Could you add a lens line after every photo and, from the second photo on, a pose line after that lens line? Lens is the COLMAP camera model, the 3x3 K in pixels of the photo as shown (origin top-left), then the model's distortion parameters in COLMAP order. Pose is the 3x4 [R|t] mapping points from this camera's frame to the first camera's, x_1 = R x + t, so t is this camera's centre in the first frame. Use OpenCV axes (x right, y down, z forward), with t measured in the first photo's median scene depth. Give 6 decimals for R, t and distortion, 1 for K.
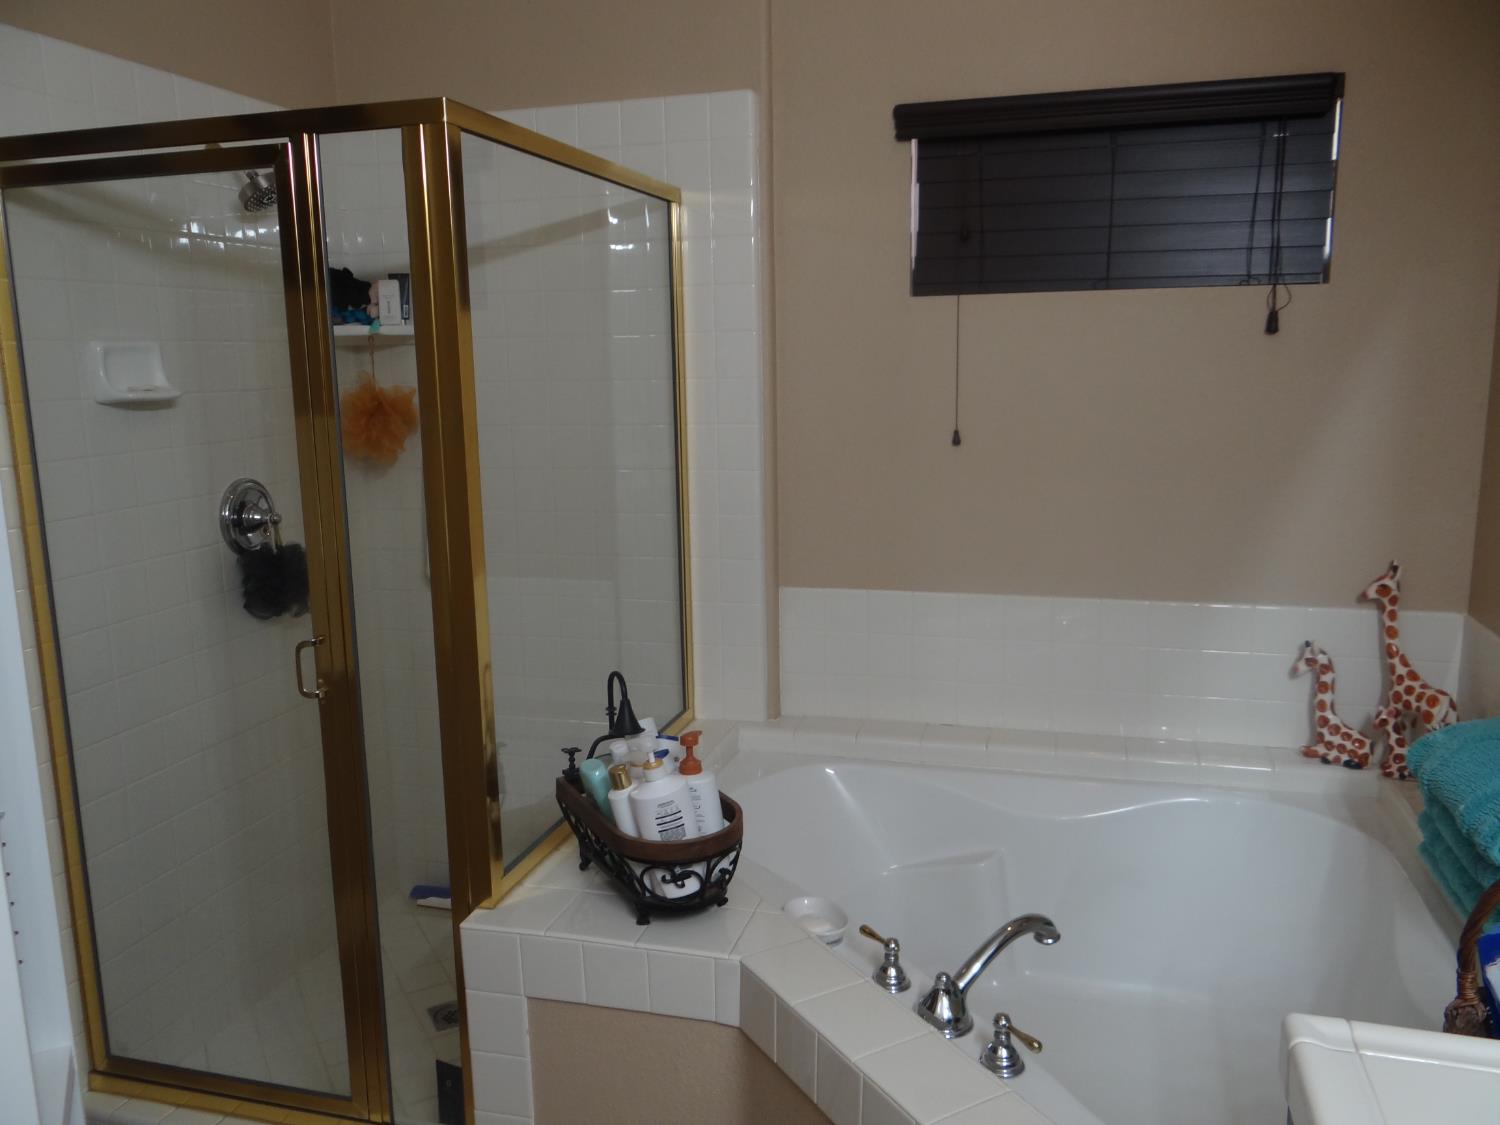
lens RADIAL K [[1185.8, 0, 745.8], [0, 1185.8, 548.1], [0, 0, 1]] dist [-0.001068, 0.001910]
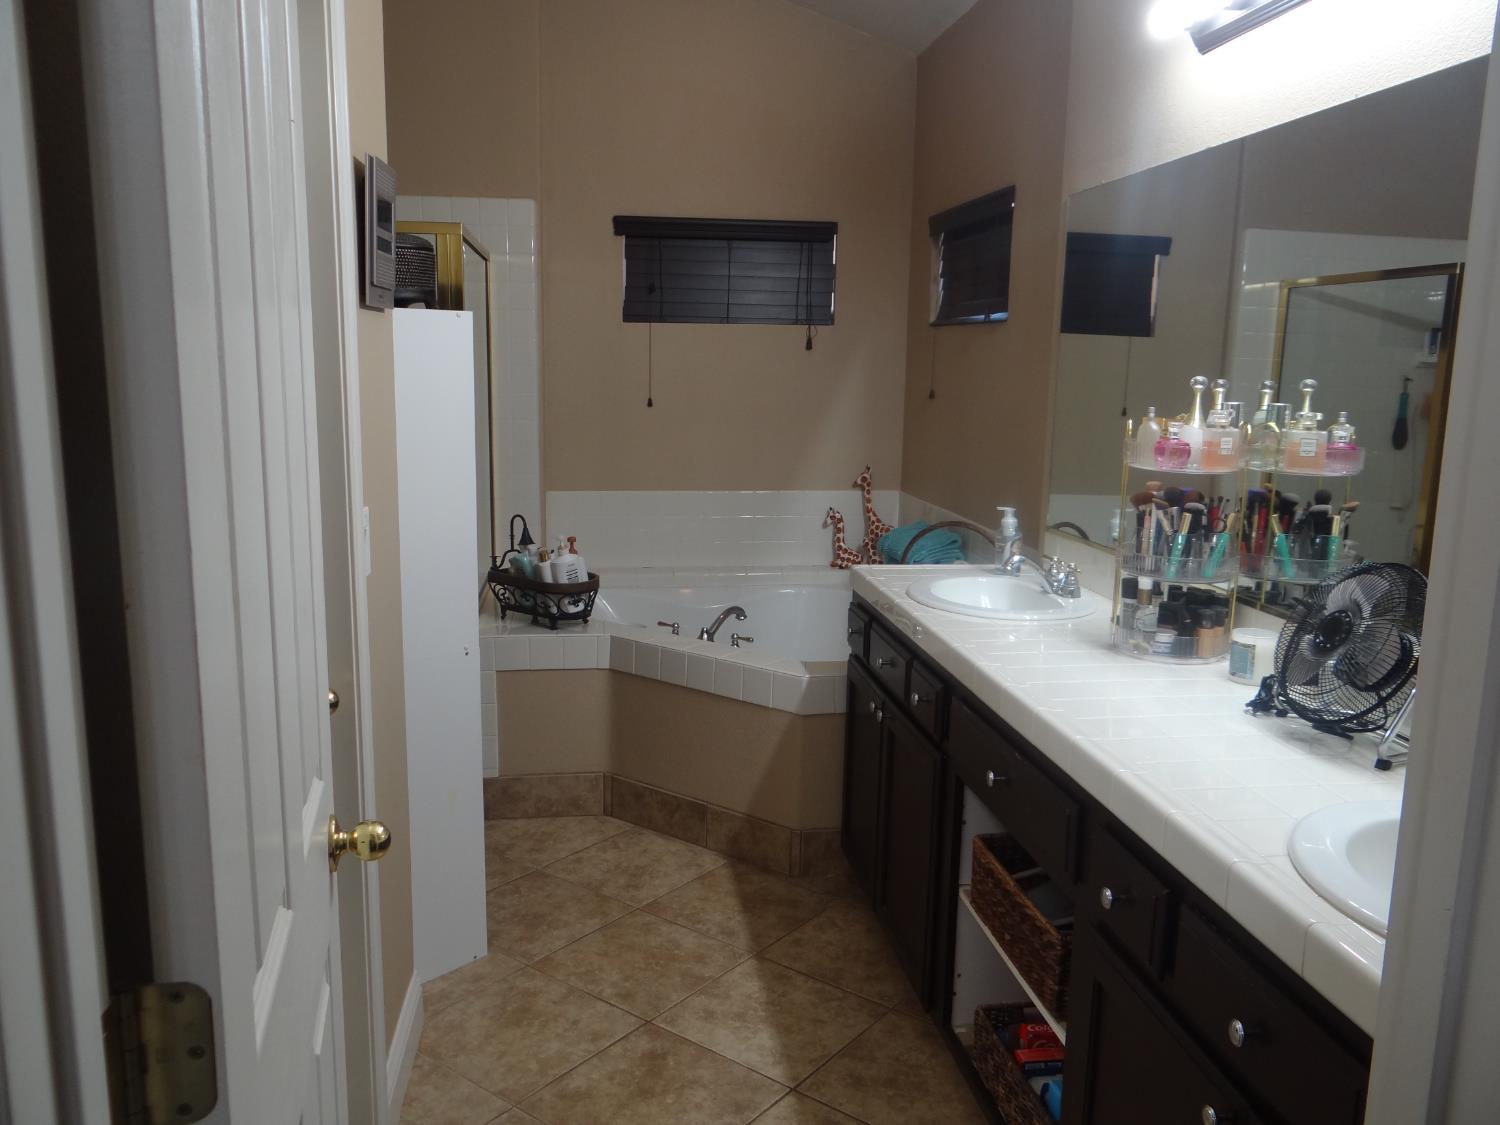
lens RADIAL K [[1184.1, 0, 743.0], [0, 1184.1, 557.3], [0, 0, 1]] dist [-0.004633, 0.007575]
pose [[0.915871, -0.036935, 0.399771, -0.451047], [0.038385, 0.999253, 0.004382, 0.149069], [-0.399634, 0.011332, 0.916605, -0.745597]]
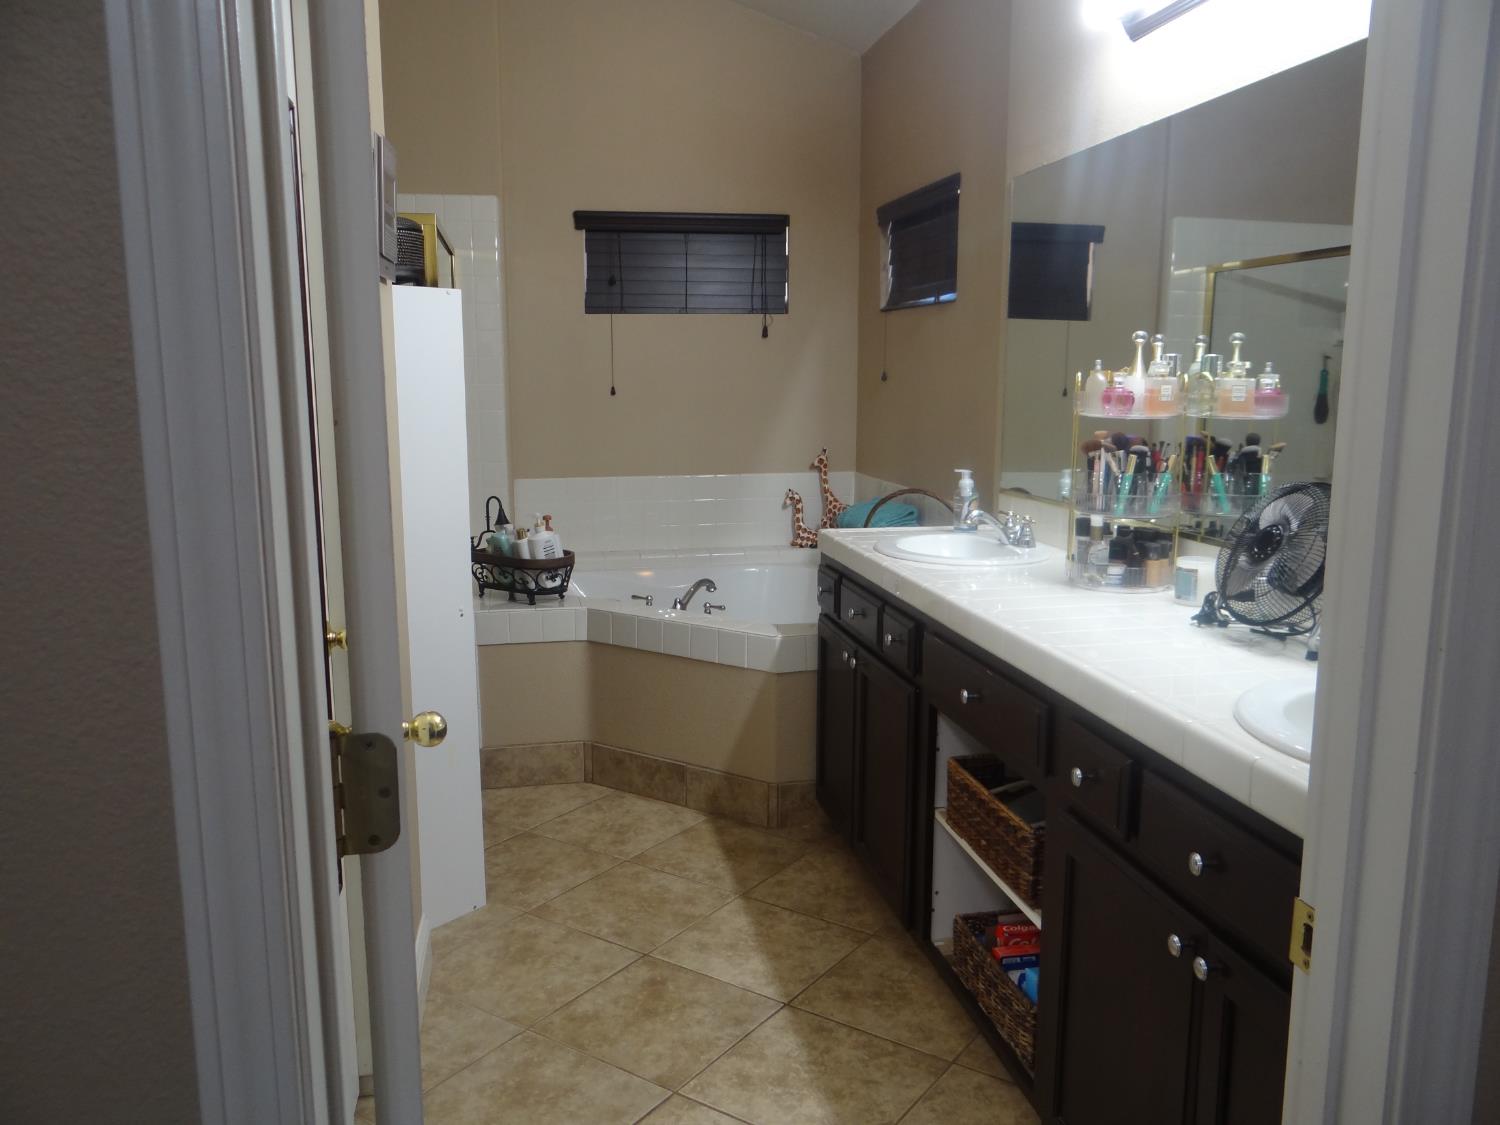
lens RADIAL K [[1184.1, 0, 743.0], [0, 1184.1, 557.3], [0, 0, 1]] dist [-0.004633, 0.007575]
pose [[0.894099, -0.056897, 0.444240, -0.515935], [0.064815, 0.997894, -0.002643, 0.199031], [-0.443154, 0.031157, 0.895904, -0.794867]]
